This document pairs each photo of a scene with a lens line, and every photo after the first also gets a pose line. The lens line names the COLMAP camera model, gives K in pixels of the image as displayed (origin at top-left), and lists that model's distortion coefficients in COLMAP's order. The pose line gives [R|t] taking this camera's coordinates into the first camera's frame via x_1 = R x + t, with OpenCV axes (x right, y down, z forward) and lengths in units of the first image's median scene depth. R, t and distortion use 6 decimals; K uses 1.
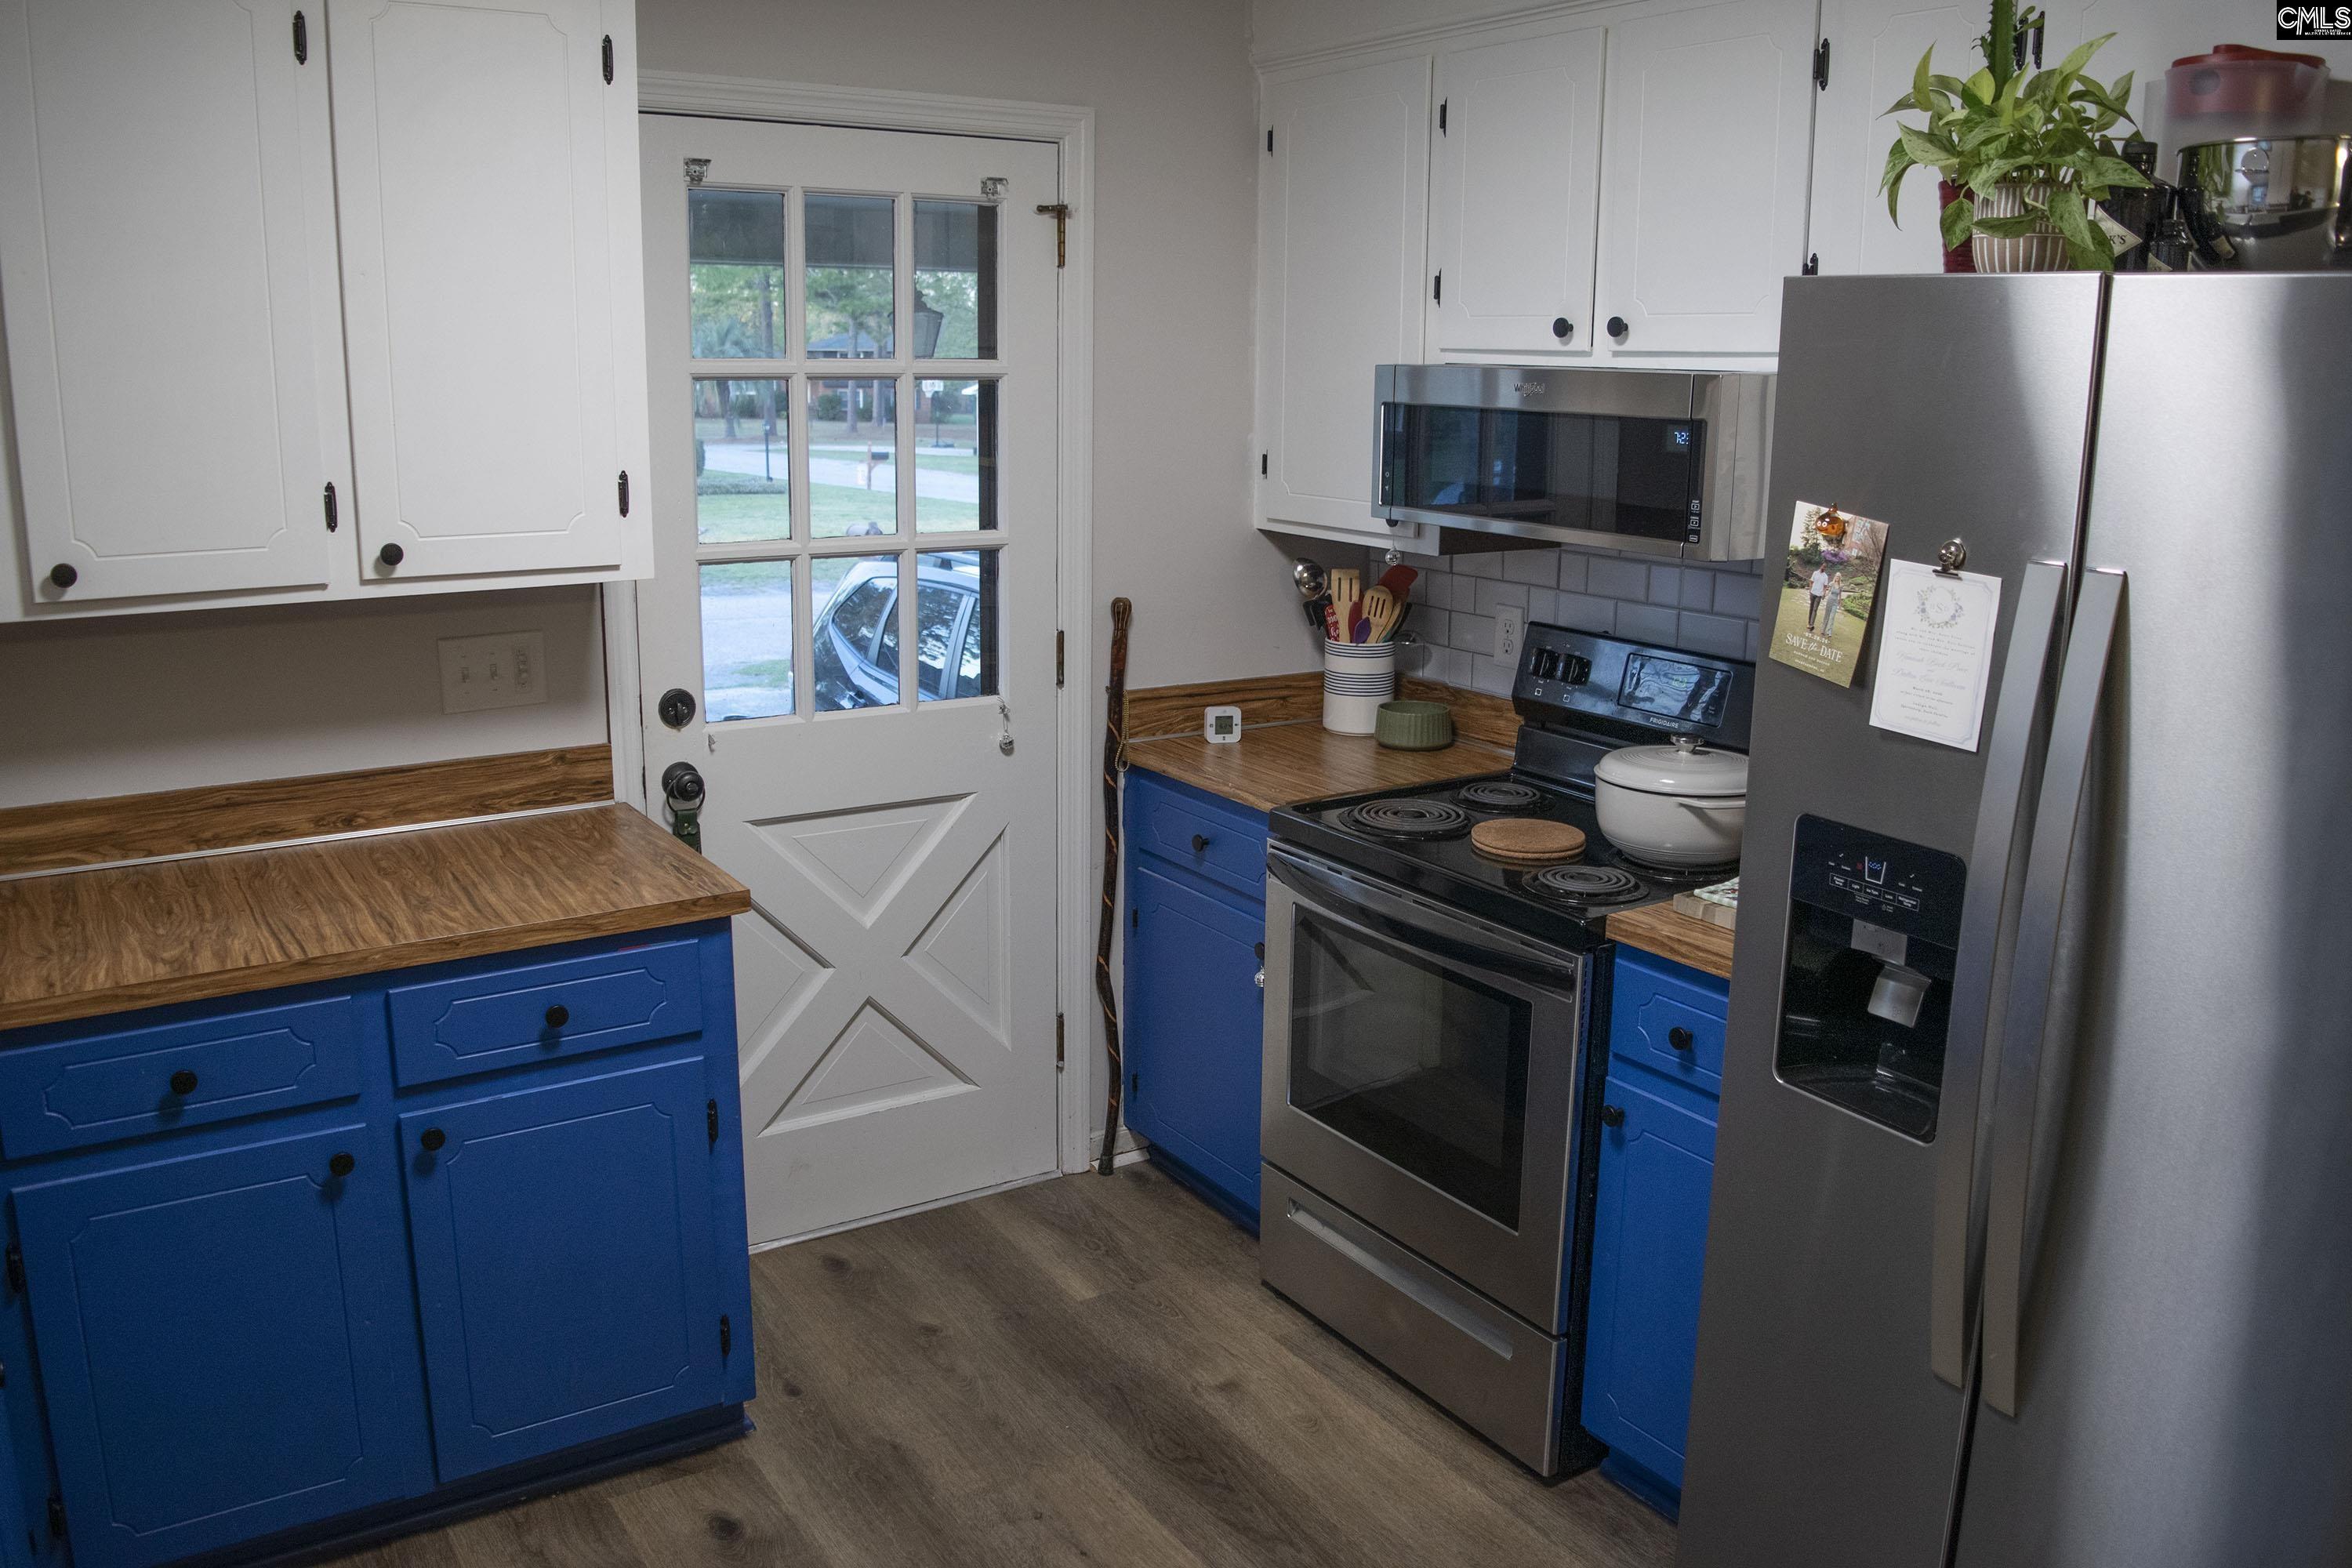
lens RADIAL K [[1855.7, 0, 1176.0], [0, 1855.7, 784.0], [0, 0, 1]] dist [-0.091830, -0.000699]
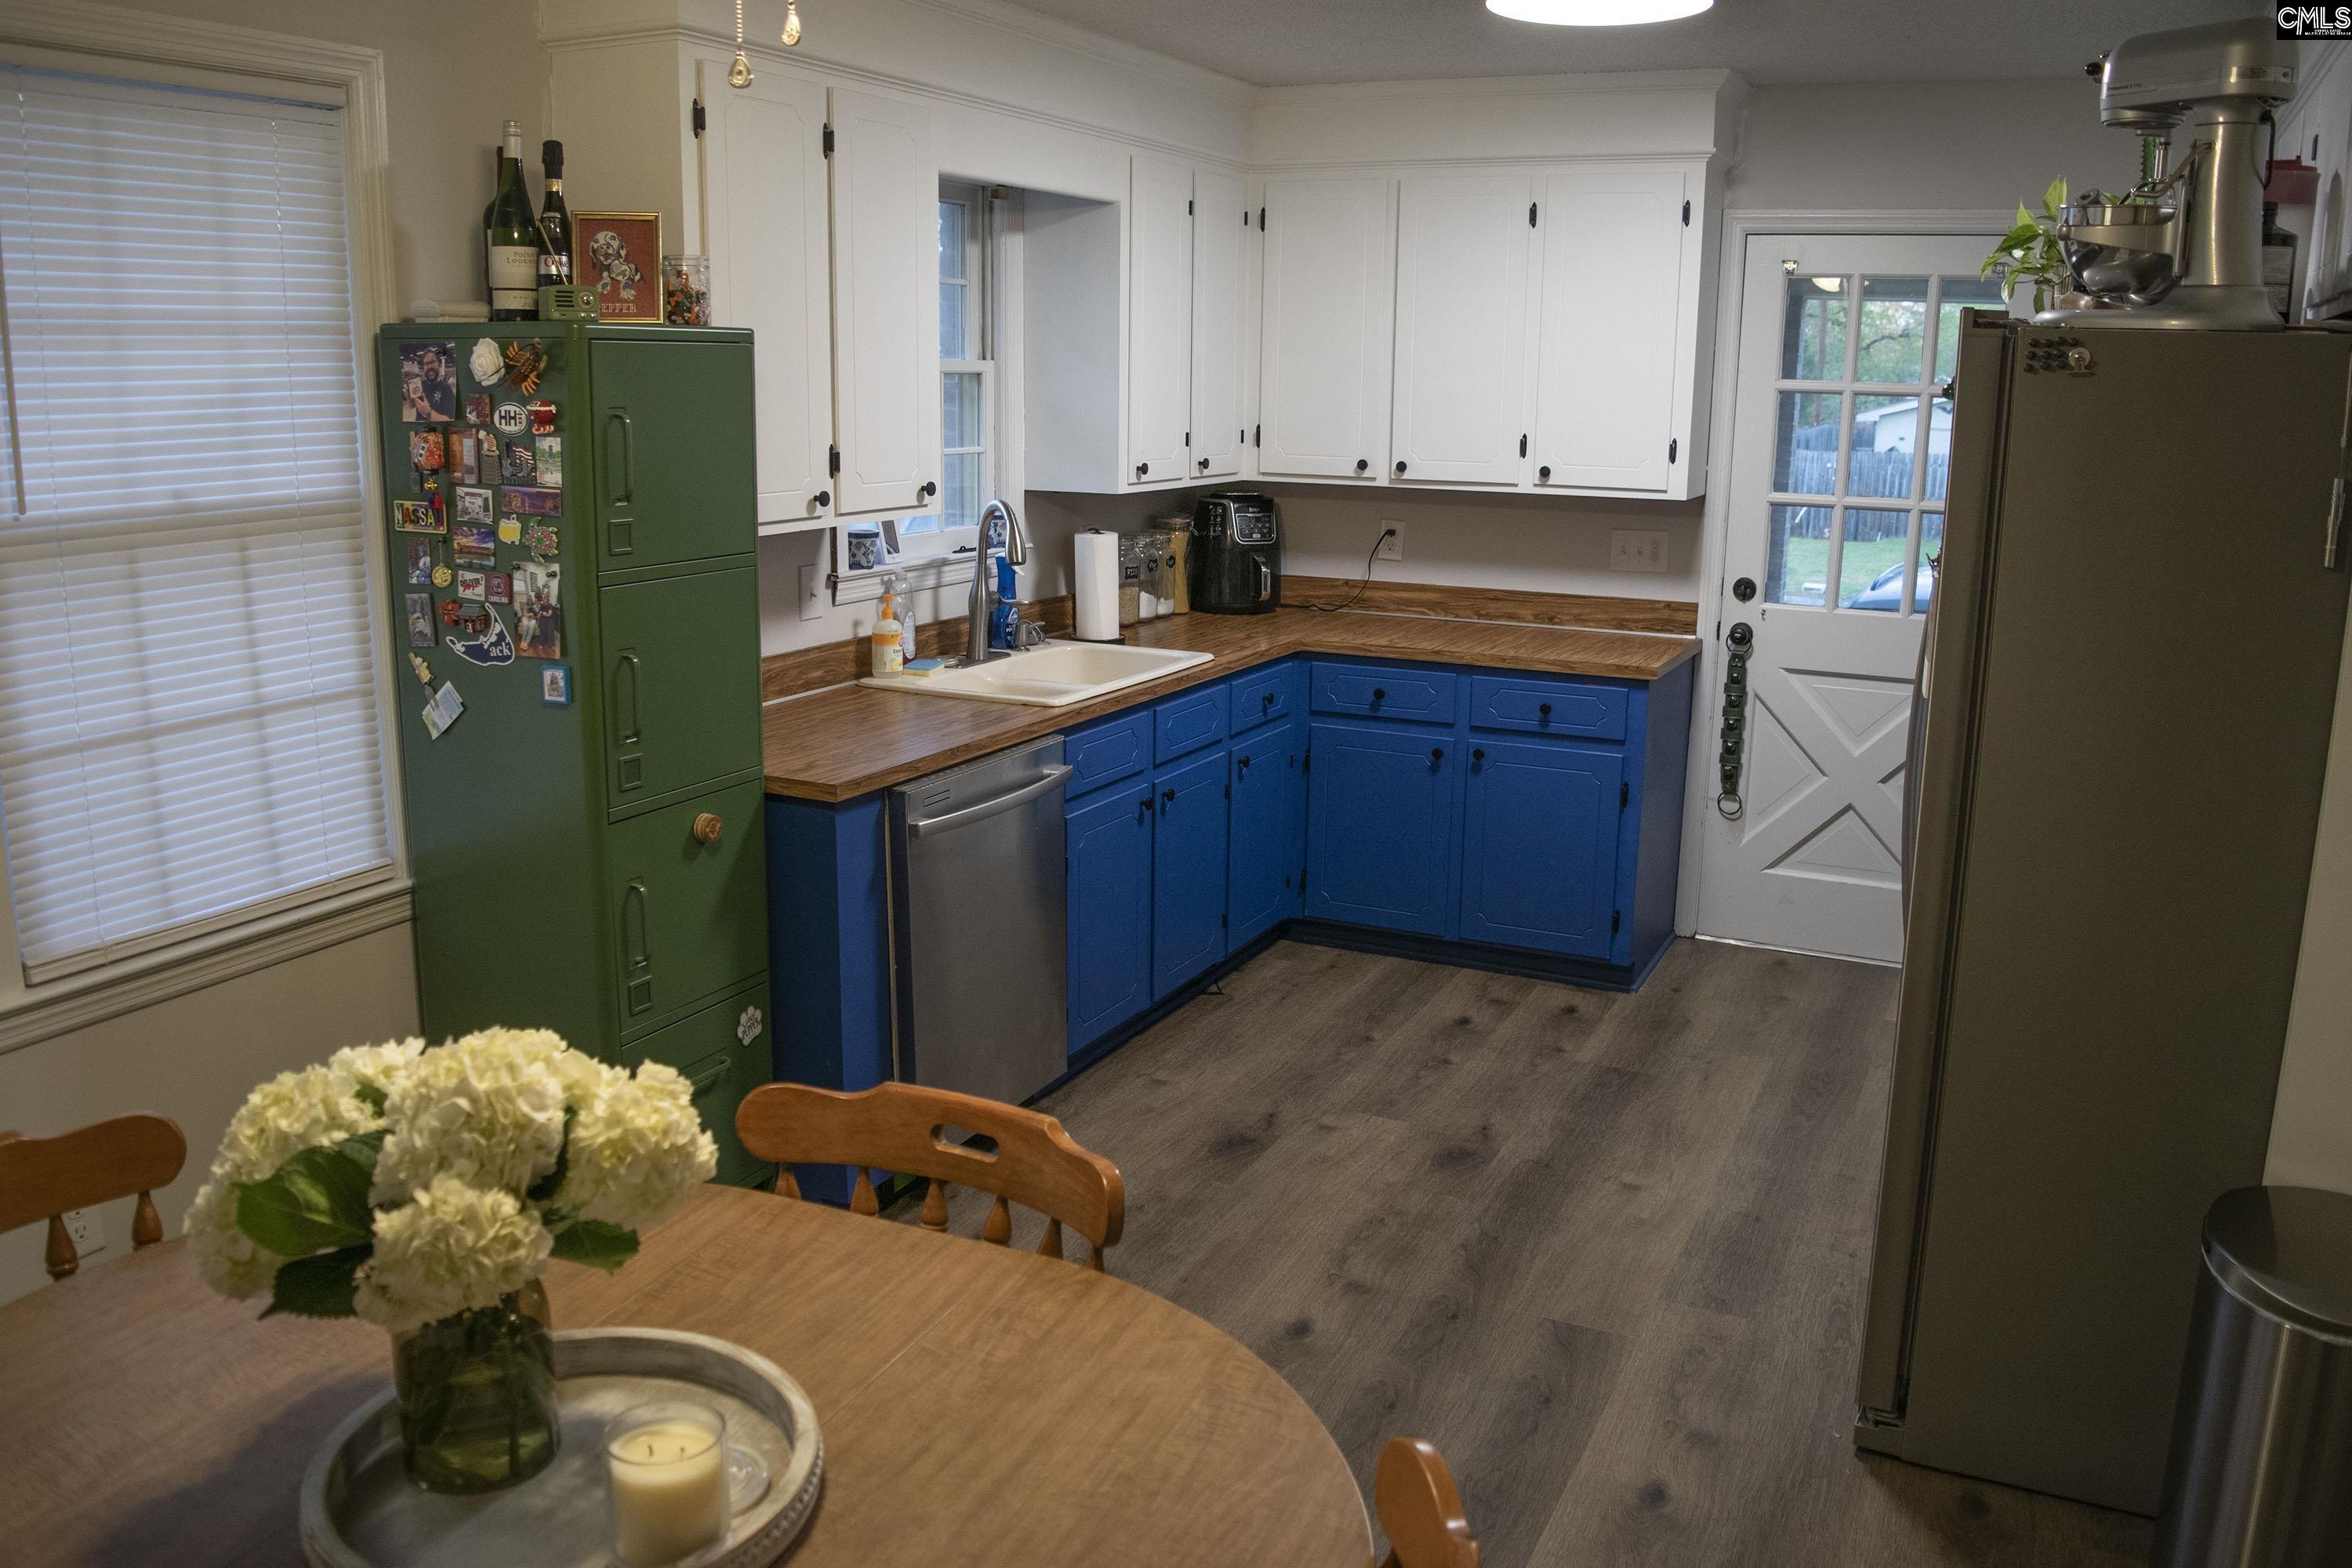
lens RADIAL K [[1855.7, 0, 1176.0], [0, 1855.7, 784.0], [0, 0, 1]] dist [-0.091830, -0.000699]
pose [[0.514110, 0.184488, -0.837649, 1.082020], [-0.202628, 0.975075, 0.090392, 0.102669], [0.833447, 0.123259, 0.538678, -0.363992]]
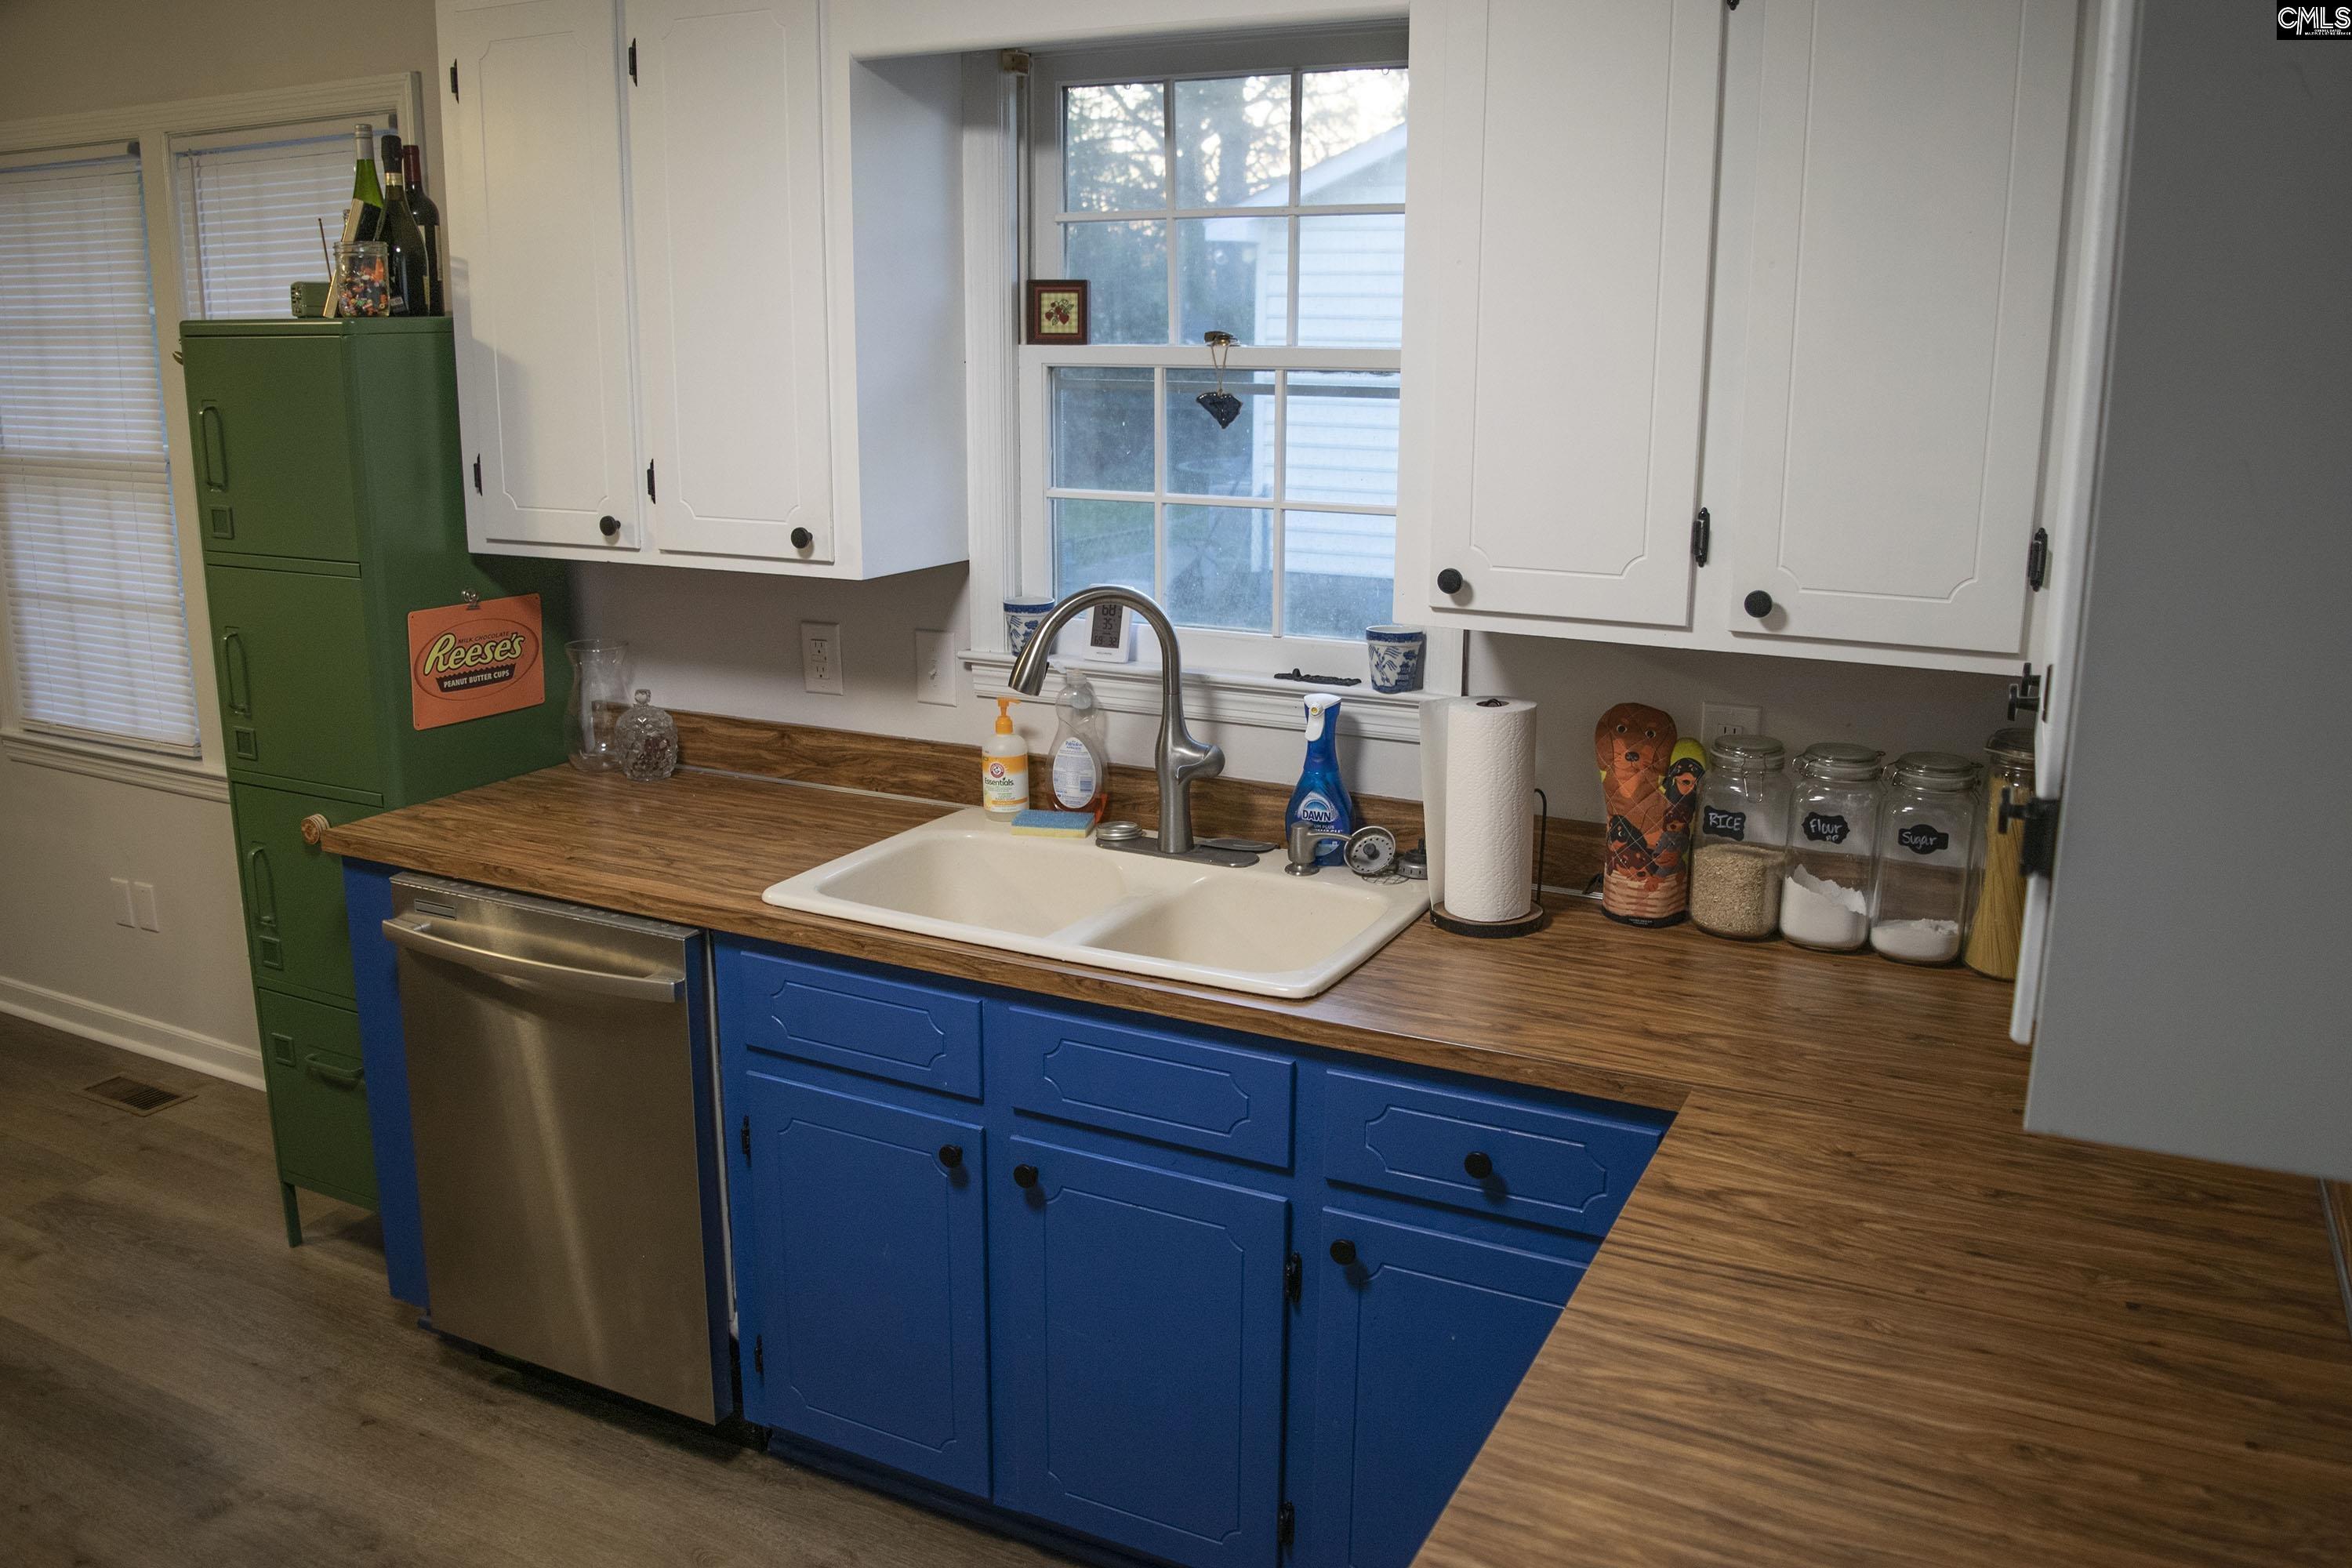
lens RADIAL K [[1855.7, 0, 1176.0], [0, 1855.7, 784.0], [0, 0, 1]] dist [-0.091830, -0.000699]
pose [[-0.864282, 0.099040, -0.493161, -0.018714], [-0.132456, 0.901011, 0.413080, -0.291502], [0.485255, 0.422340, -0.765609, 1.235442]]
